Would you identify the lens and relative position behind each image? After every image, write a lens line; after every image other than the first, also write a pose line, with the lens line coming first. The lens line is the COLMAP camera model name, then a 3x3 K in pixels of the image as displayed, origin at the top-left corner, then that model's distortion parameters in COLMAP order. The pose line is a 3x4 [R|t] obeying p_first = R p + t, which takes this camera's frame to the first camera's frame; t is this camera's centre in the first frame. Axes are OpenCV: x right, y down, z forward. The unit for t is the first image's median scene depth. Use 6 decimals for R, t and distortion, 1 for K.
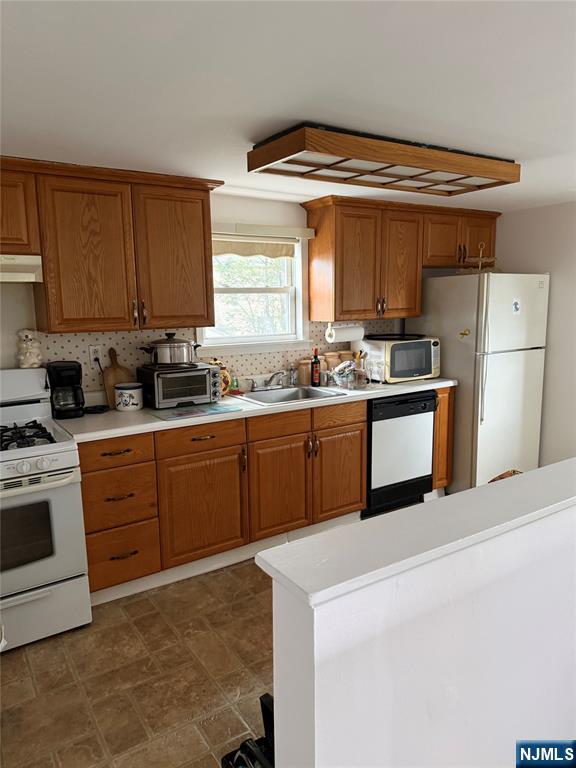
lens RADIAL K [[537.8, 0, 291.5], [0, 537.8, 386.5], [0, 0, 1]] dist [0.040335, -0.050326]
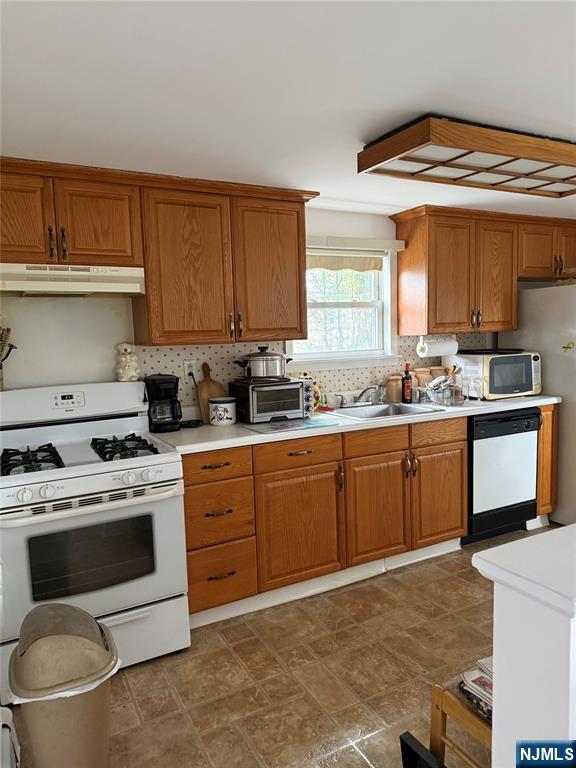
lens RADIAL K [[537.8, 0, 292.9], [0, 537.8, 384.7], [0, 0, 1]] dist [0.040335, -0.050326]
pose [[0.996081, -0.006209, -0.088226, -0.092825], [0.000540, 0.997941, -0.064133, 0.035549], [0.088443, 0.063834, 0.994034, 0.041228]]
